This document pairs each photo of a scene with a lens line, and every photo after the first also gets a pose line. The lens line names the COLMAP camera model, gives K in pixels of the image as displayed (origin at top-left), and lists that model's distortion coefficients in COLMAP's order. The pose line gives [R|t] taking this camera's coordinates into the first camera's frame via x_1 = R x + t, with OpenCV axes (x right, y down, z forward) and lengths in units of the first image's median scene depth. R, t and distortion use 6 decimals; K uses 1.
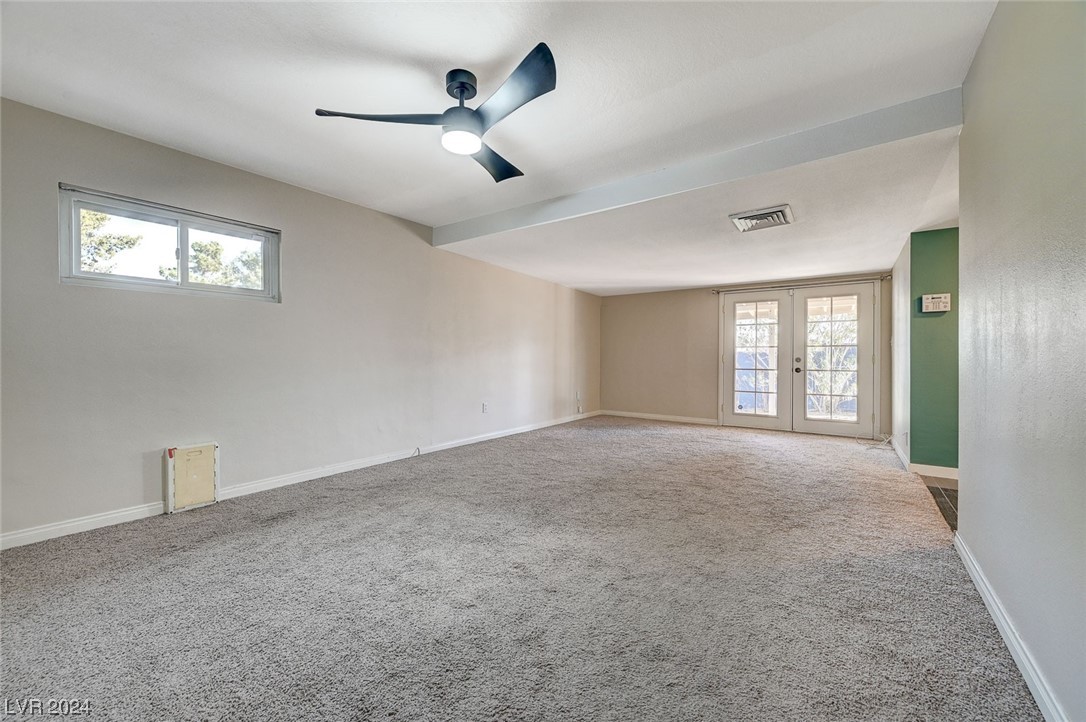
lens RADIAL K [[429.7, 0, 543.6], [0, 429.7, 355.8], [0, 0, 1]] dist [-0.001779, 0.000491]
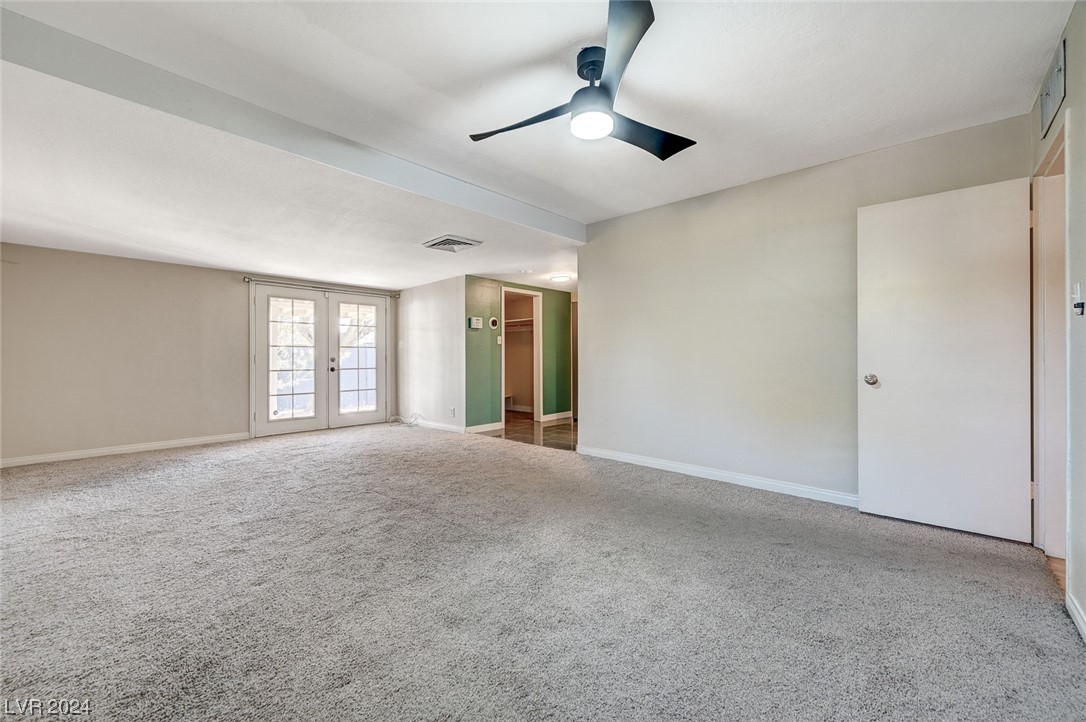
lens RADIAL K [[429.7, 0, 543.6], [0, 429.7, 355.8], [0, 0, 1]] dist [-0.001779, 0.000491]
pose [[0.113176, -0.001917, 0.993573, -0.408783], [-0.000982, 0.999997, 0.002041, -0.003064], [-0.993574, -0.001207, 0.113174, 0.369457]]
